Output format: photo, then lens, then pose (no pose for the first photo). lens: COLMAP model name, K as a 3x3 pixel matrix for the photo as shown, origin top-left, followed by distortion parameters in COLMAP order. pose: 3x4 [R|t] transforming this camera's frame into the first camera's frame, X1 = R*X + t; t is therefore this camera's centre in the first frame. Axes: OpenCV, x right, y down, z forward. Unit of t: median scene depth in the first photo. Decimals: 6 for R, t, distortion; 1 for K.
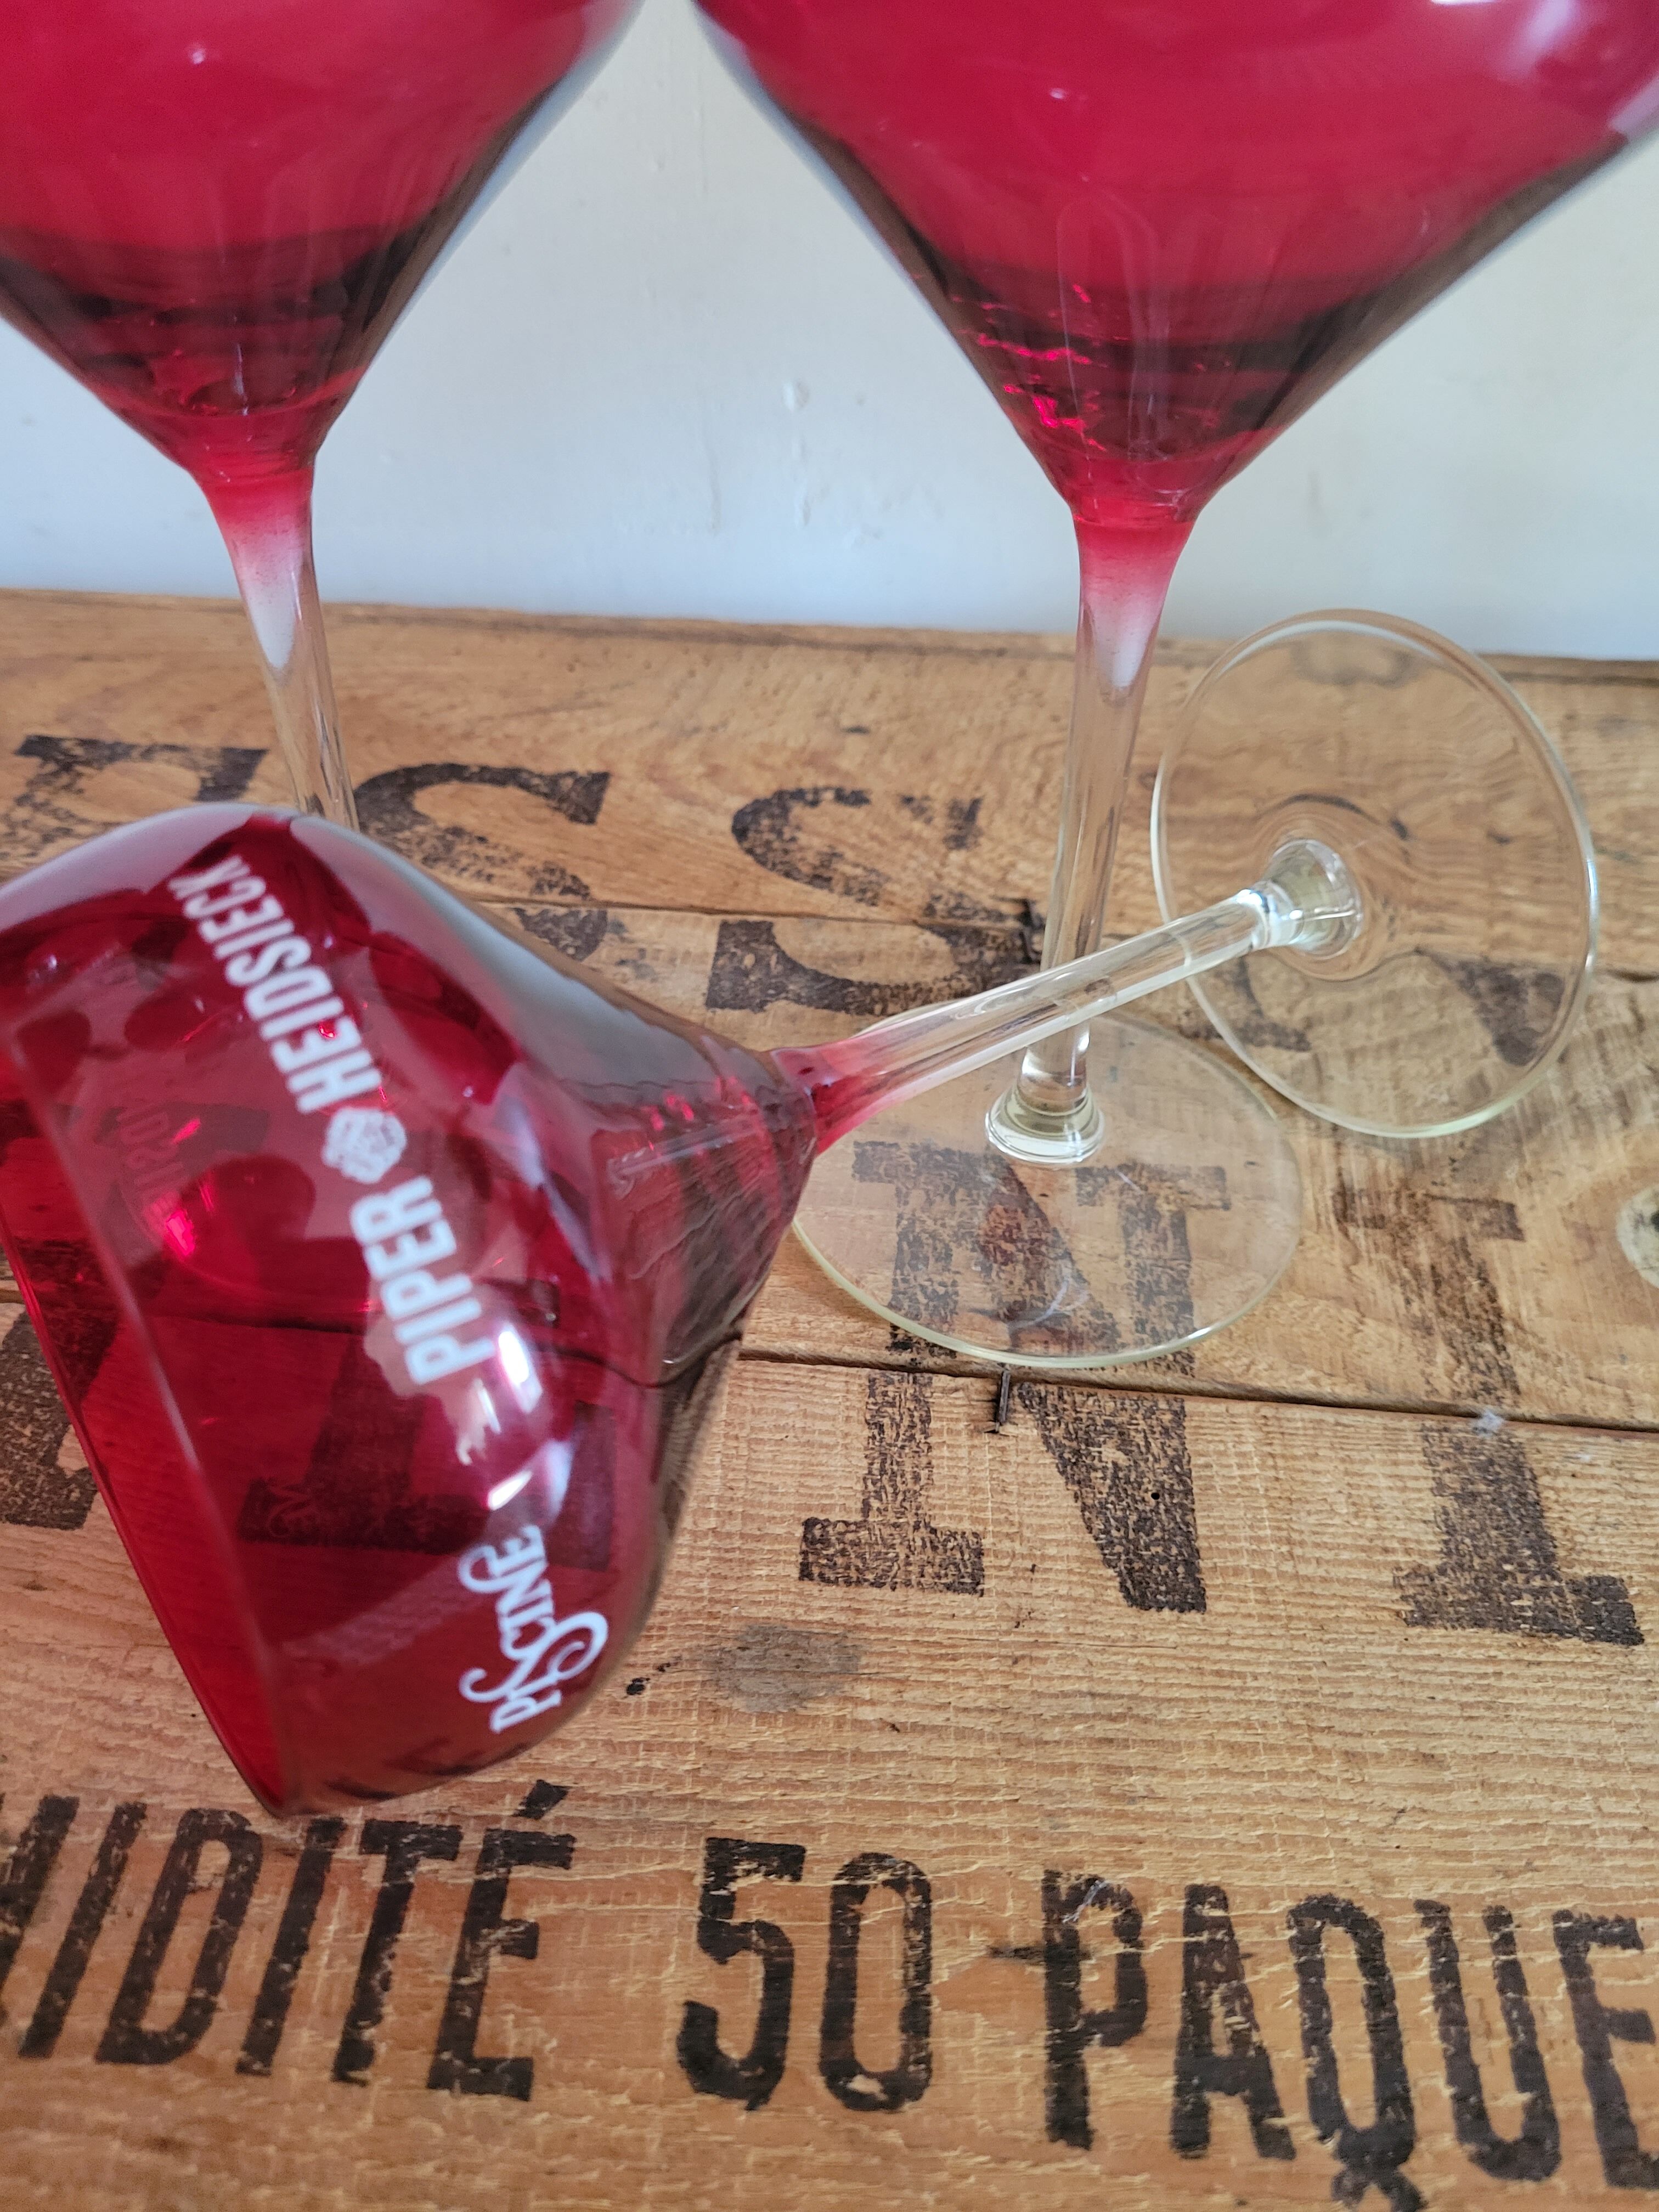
lens RADIAL K [[1735.7, 0, 825.9], [0, 1735.7, 1108.3], [0, 0, 1]] dist [0.004973, 0.002381]
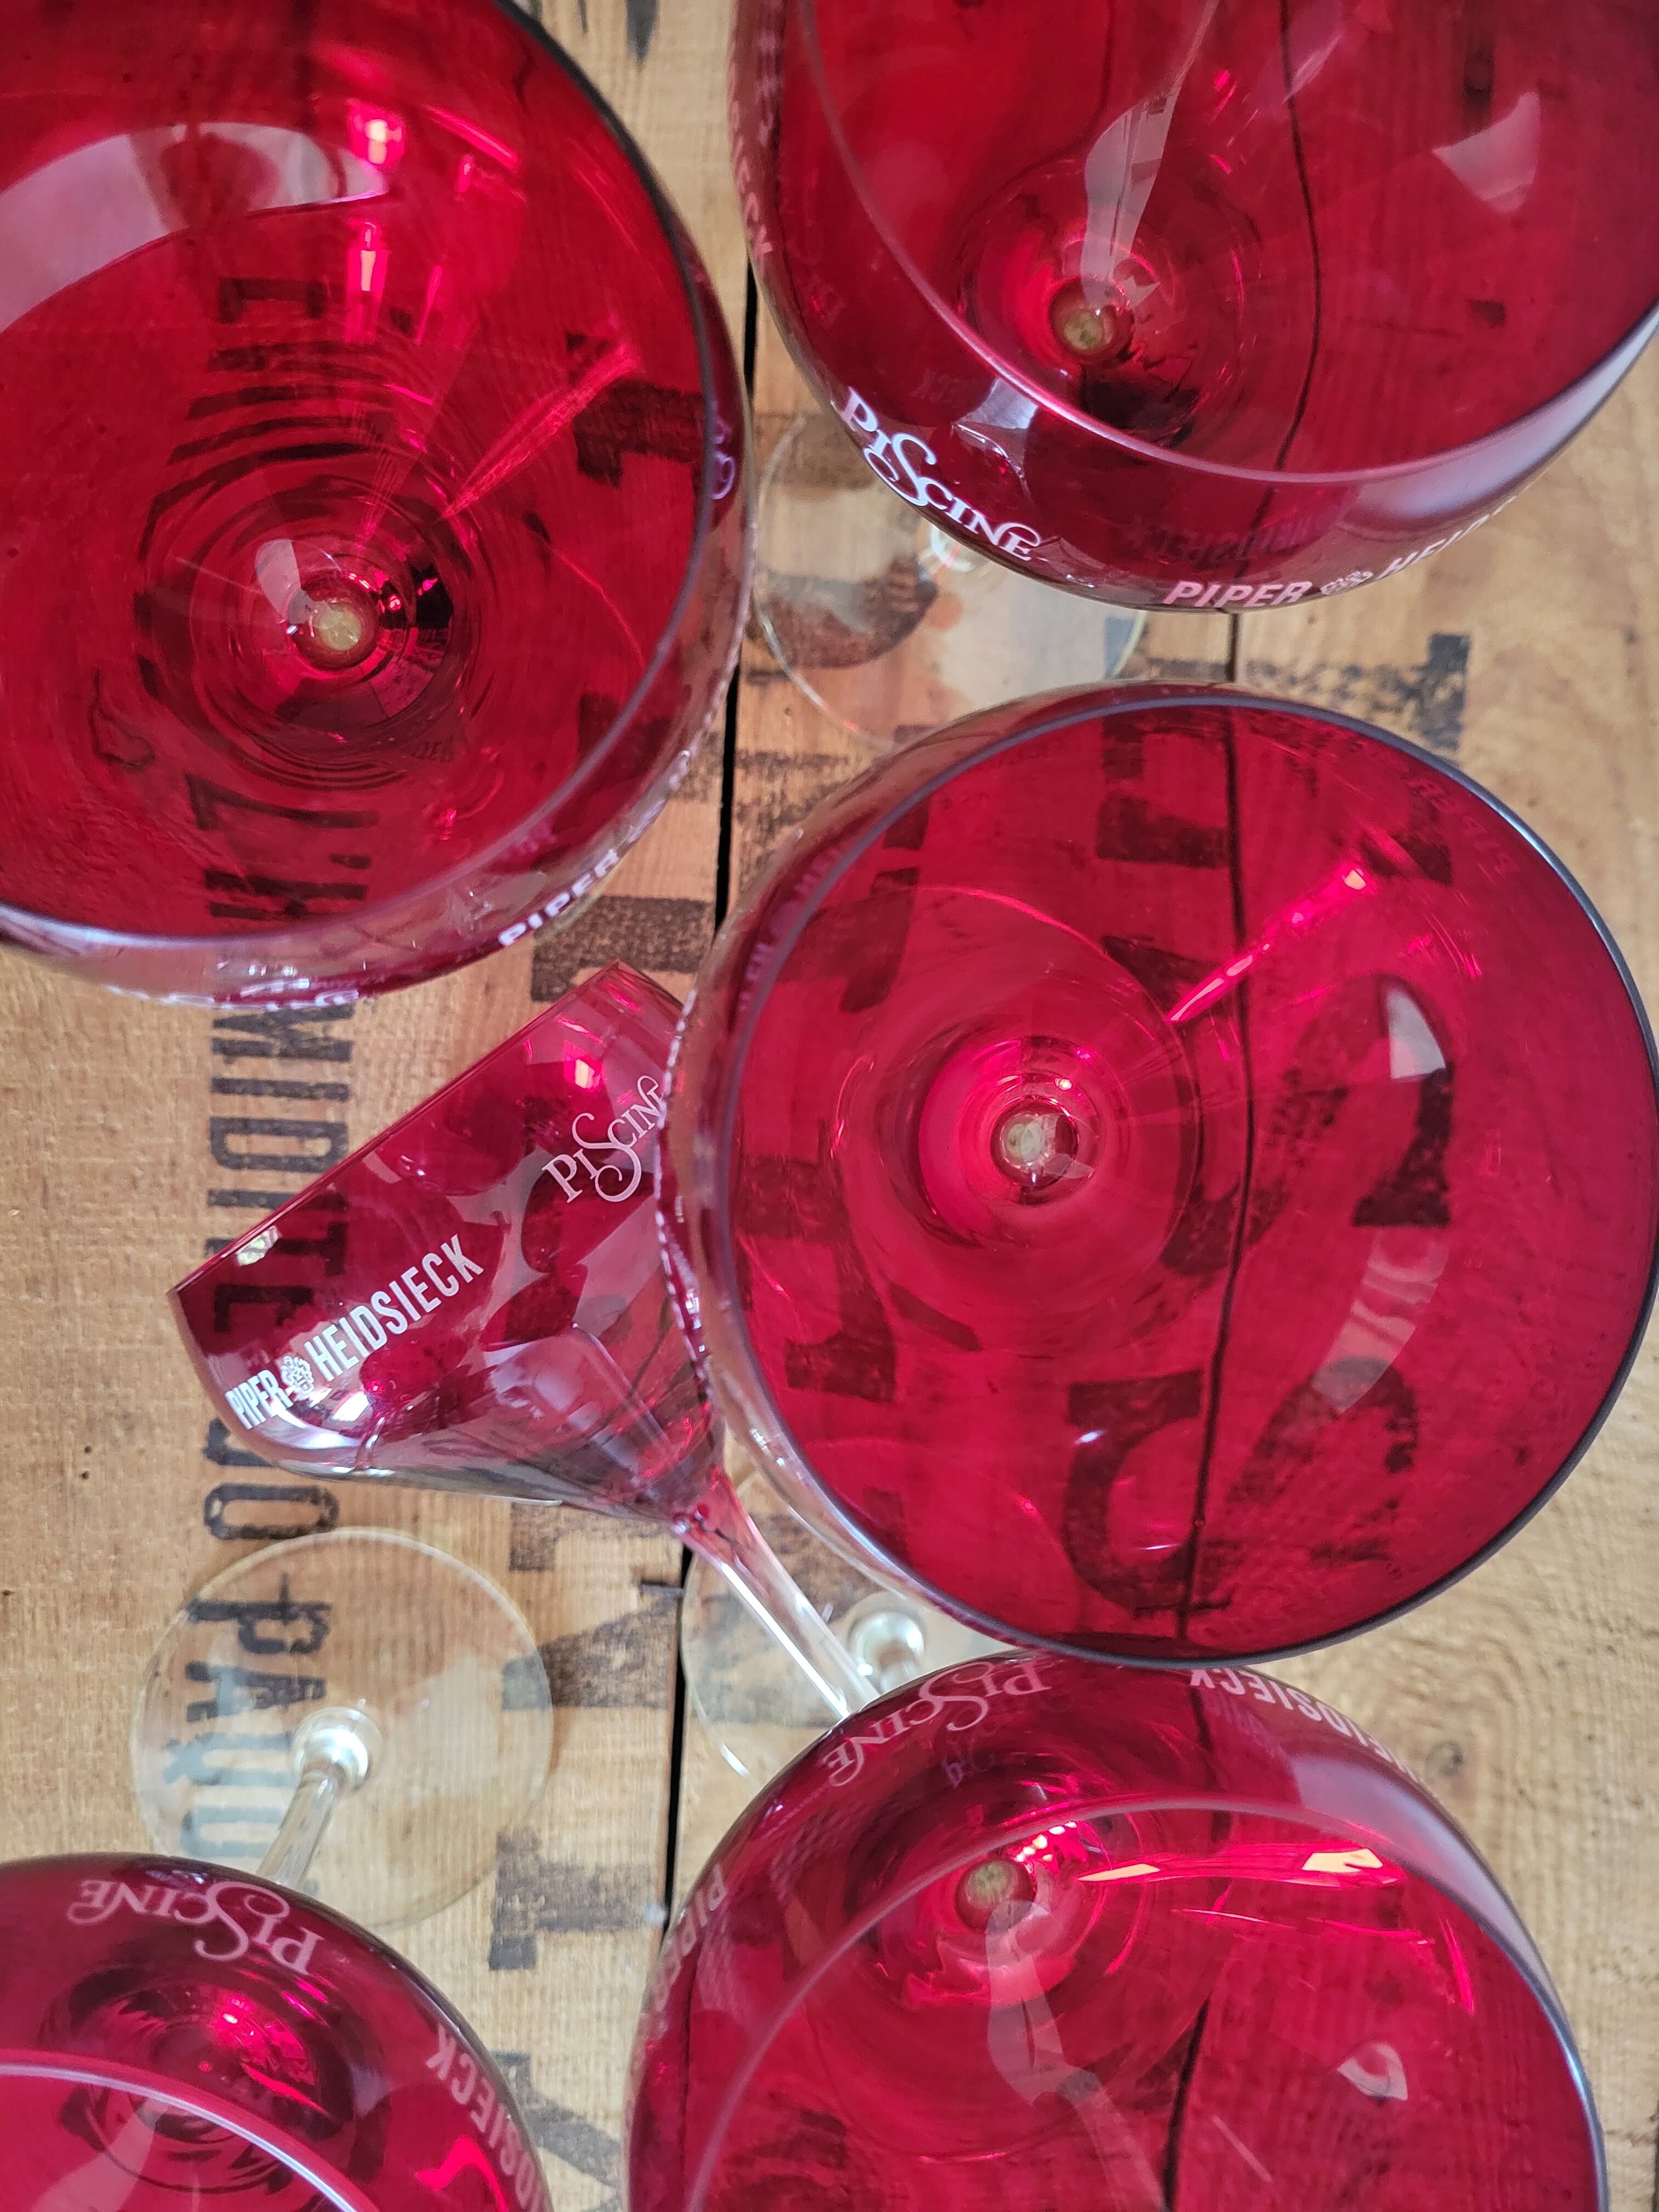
lens RADIAL K [[1735.7, 0, 825.9], [0, 1735.7, 1108.3], [0, 0, 1]] dist [0.004973, 0.002381]
pose [[0.023570, 0.999665, 0.010679, -0.306874], [-0.738870, 0.010224, 0.673770, -0.902200], [0.673435, -0.023772, 0.738864, 0.017006]]
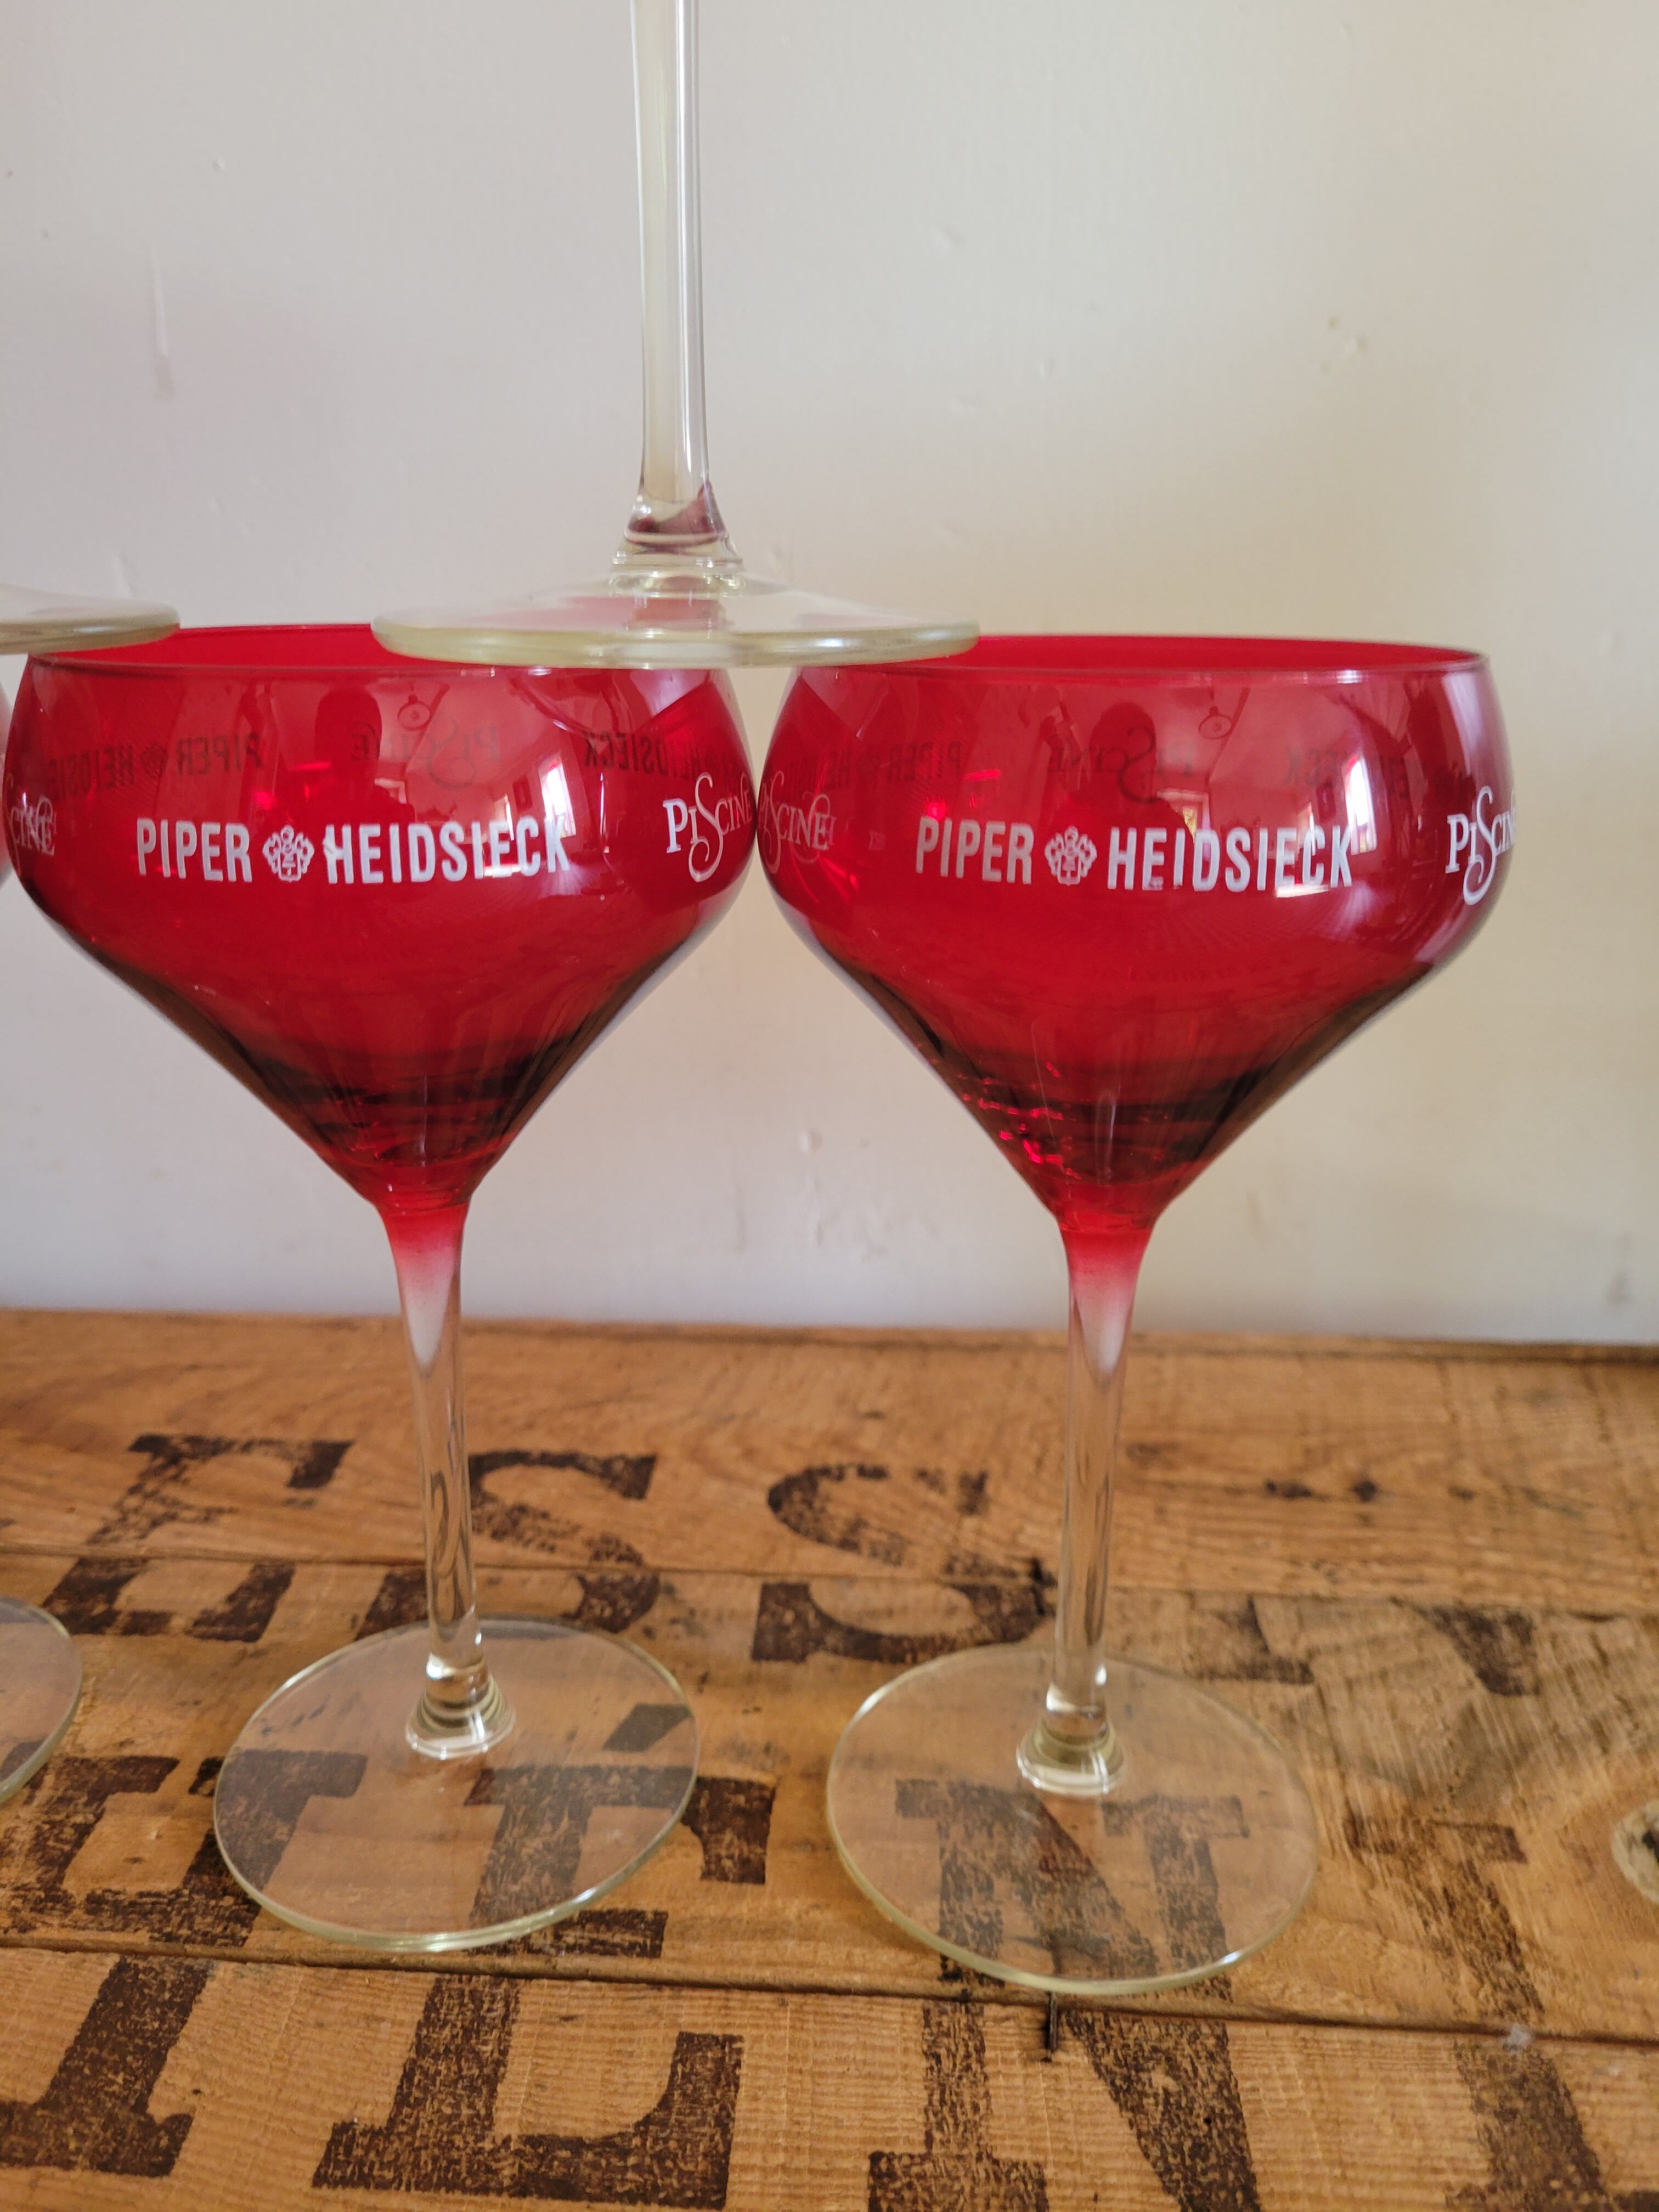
lens RADIAL K [[1728.9, 0, 822.9], [0, 1728.9, 1099.7], [0, 0, 1]] dist [0.001883, -0.010716]
pose [[0.999749, -0.019323, 0.011332, -0.036316], [0.022243, 0.916200, -0.400103, 0.067022], [-0.002651, 0.400255, 0.916400, -0.172659]]
